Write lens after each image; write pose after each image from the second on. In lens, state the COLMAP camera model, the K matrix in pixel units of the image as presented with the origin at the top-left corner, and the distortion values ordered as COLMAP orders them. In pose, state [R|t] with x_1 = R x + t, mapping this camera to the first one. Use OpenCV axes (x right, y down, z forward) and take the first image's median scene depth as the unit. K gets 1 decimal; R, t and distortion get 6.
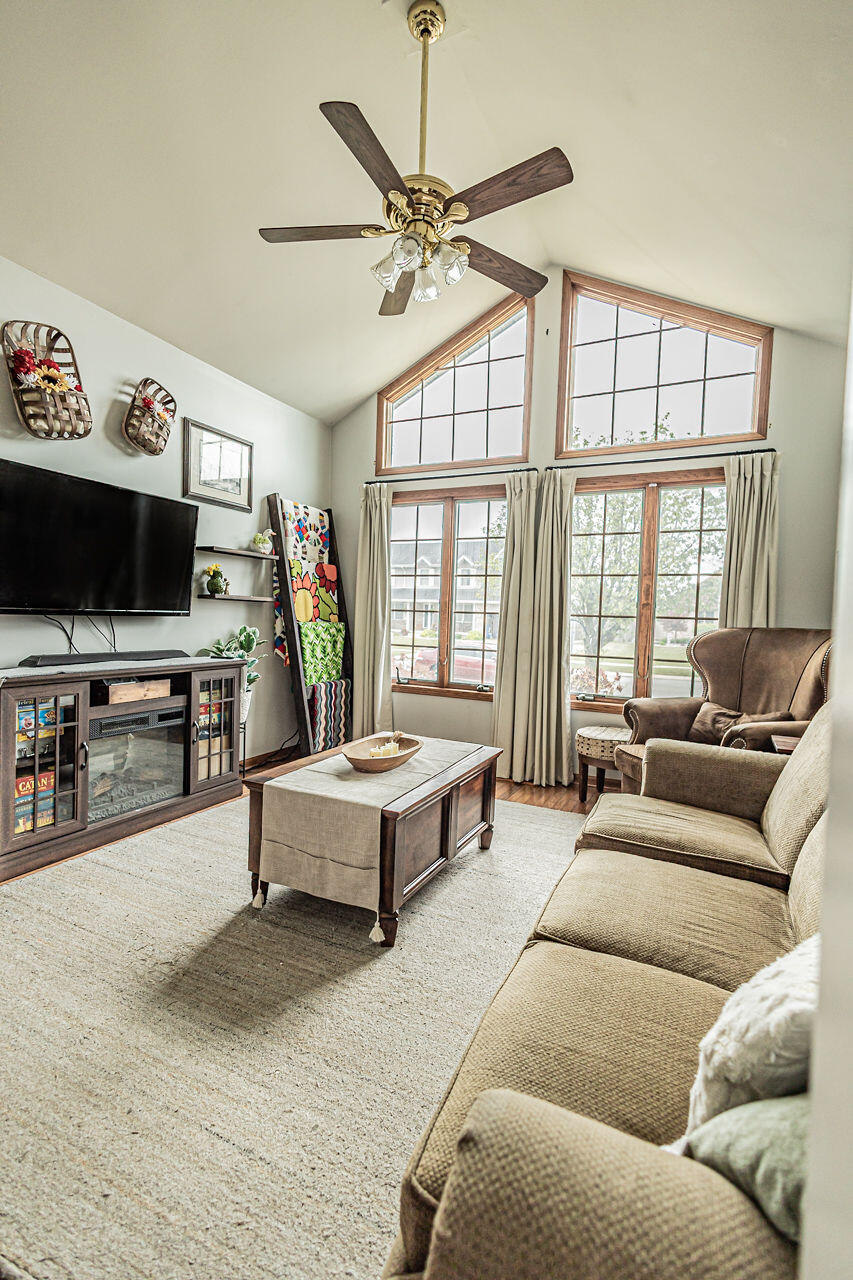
lens RADIAL K [[585.6, 0, 426.5], [0, 585.6, 640.0], [0, 0, 1]] dist [0.014384, -0.004382]
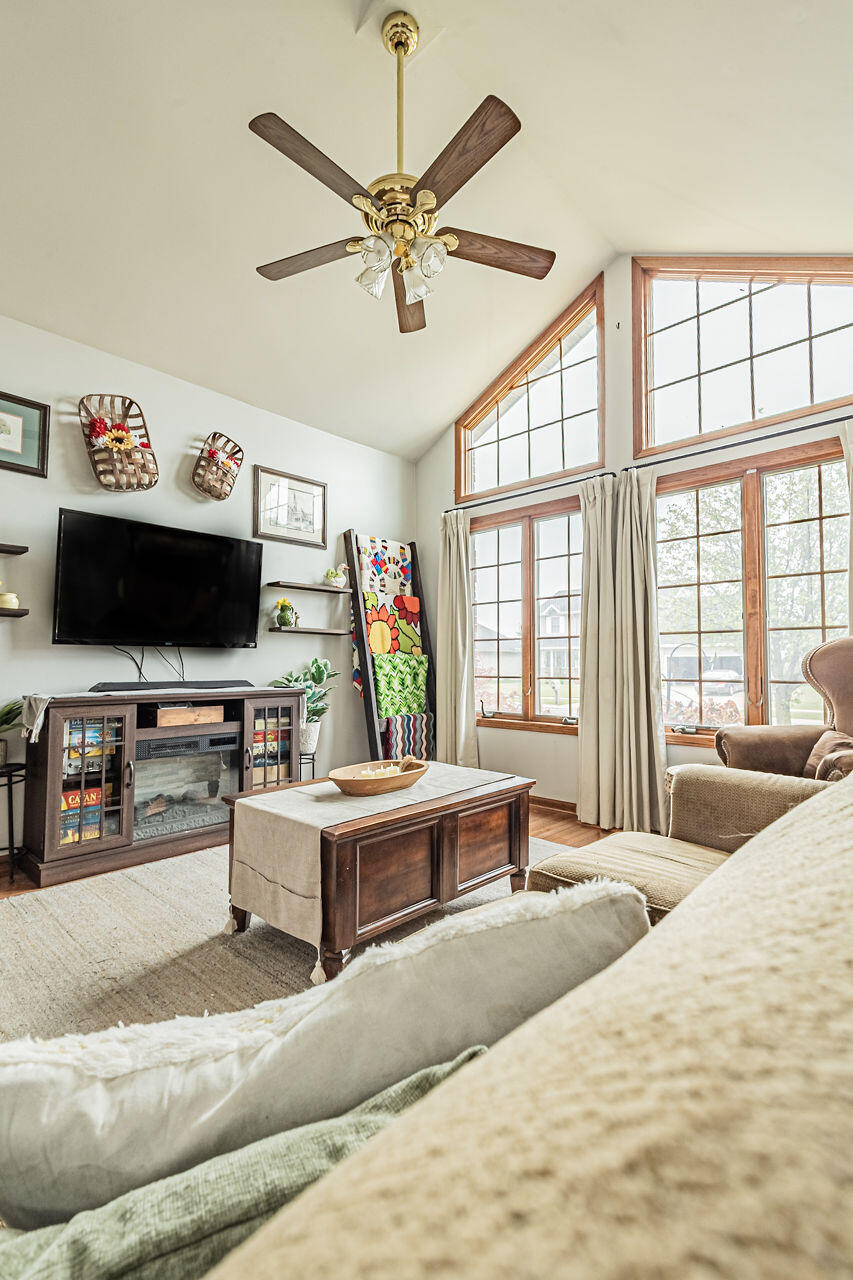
lens RADIAL K [[587.6, 0, 426.5], [0, 587.6, 640.0], [0, 0, 1]] dist [0.011190, -0.000264]
pose [[0.954902, -0.044087, -0.293630, 0.178435], [0.018096, 0.995718, -0.090652, 0.042009], [0.296369, 0.081250, 0.951611, 0.083853]]
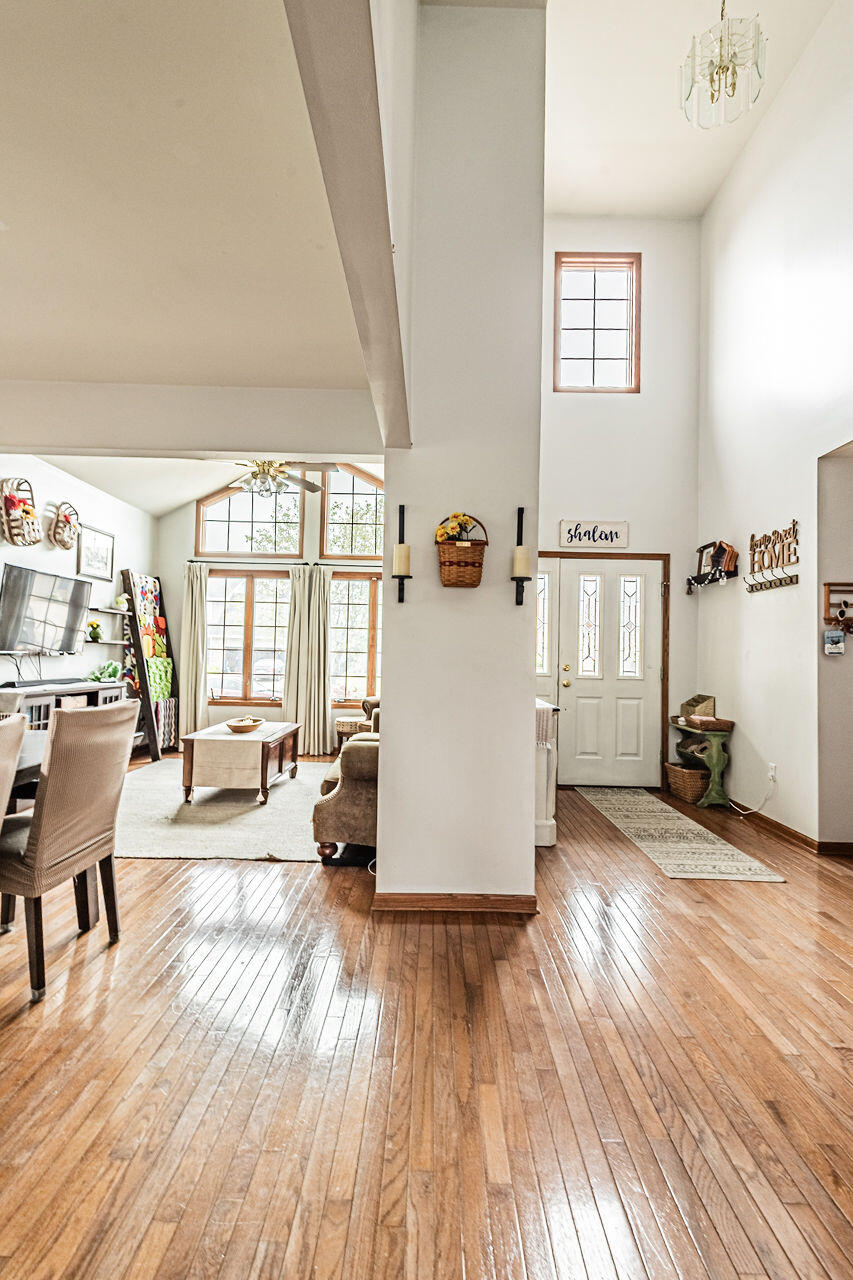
lens RADIAL K [[585.6, 0, 426.5], [0, 585.6, 640.0], [0, 0, 1]] dist [0.014384, -0.004382]
pose [[0.901500, 0.000230, 0.432779, -0.242538], [0.023471, 0.998502, -0.049422, 0.013910], [-0.432142, 0.054712, 0.900144, -0.660494]]
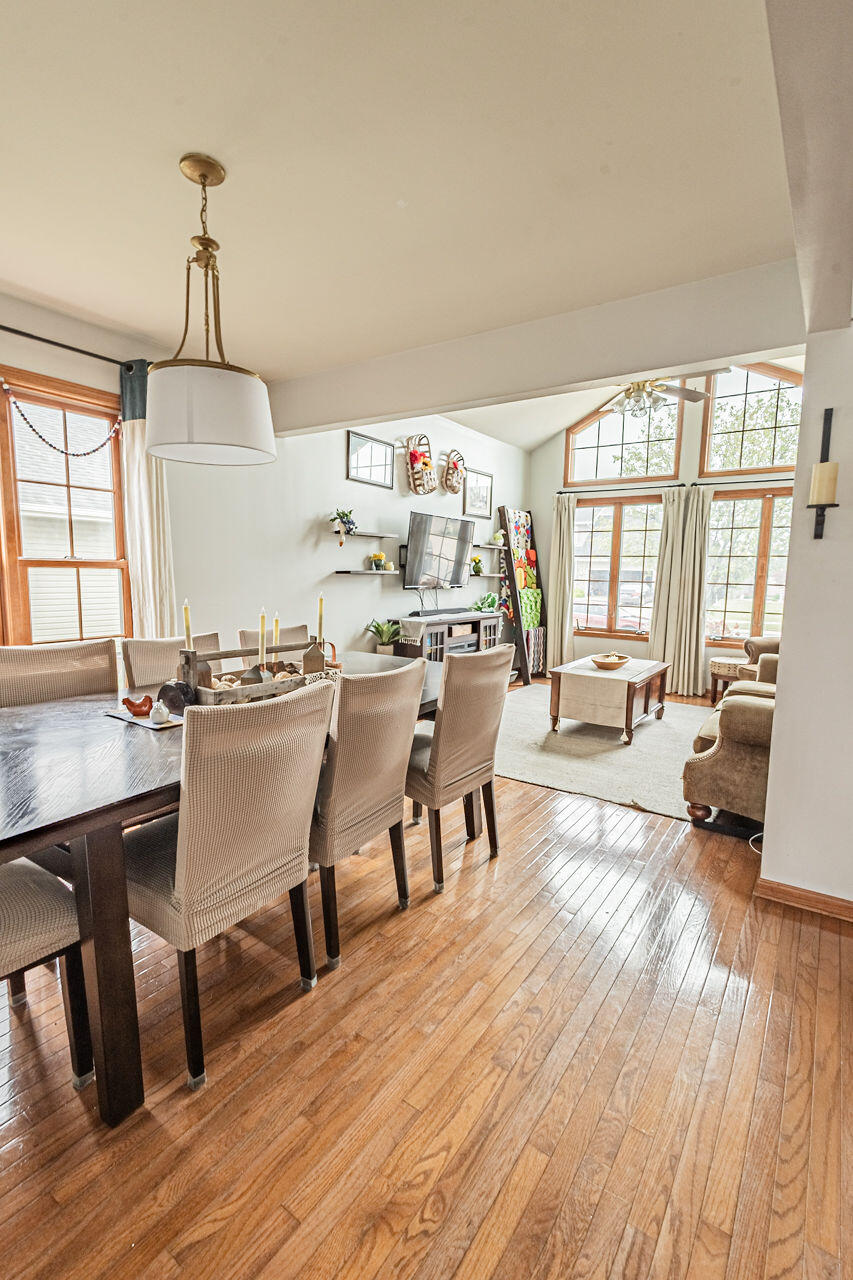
lens RADIAL K [[585.6, 0, 426.5], [0, 585.6, 640.0], [0, 0, 1]] dist [0.014384, -0.004382]
pose [[0.988472, 0.005389, -0.151311, -0.245241], [0.005713, 0.997327, 0.072838, -0.012757], [0.151299, -0.072863, 0.985799, -0.626839]]
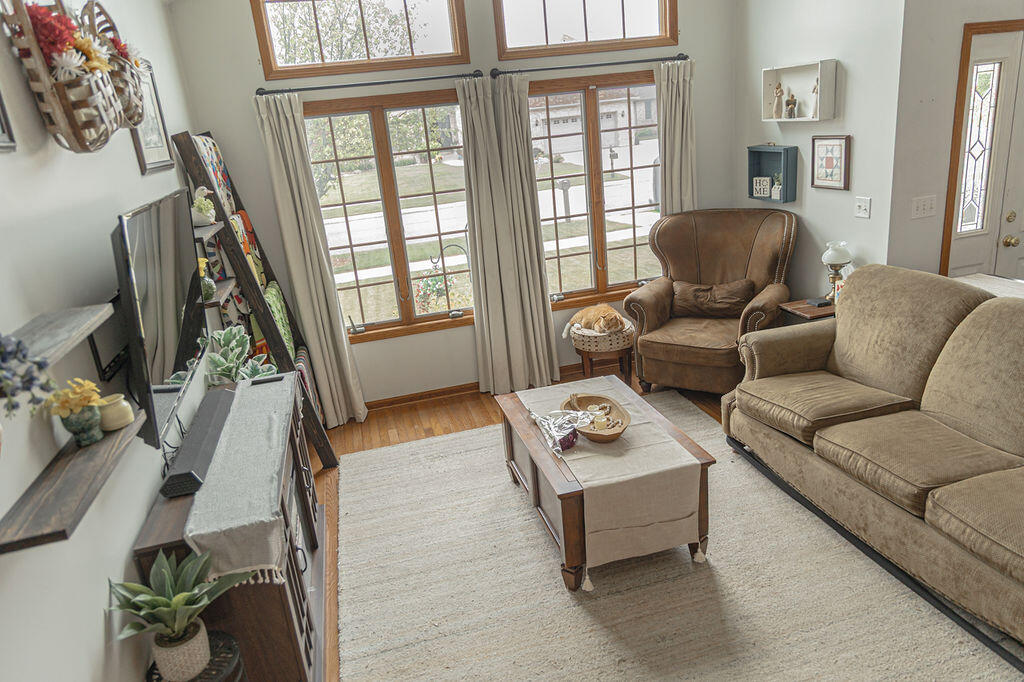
lens RADIAL K [[685.3, 0, 512.0], [0, 685.3, 341.0], [0, 0, 1]] dist [0.003251, 0.000487]
pose [[0.752445, -0.300988, 0.585861, -0.569136], [0.147642, 0.943922, 0.295319, -0.217043], [-0.641894, -0.135713, 0.754688, 0.108317]]
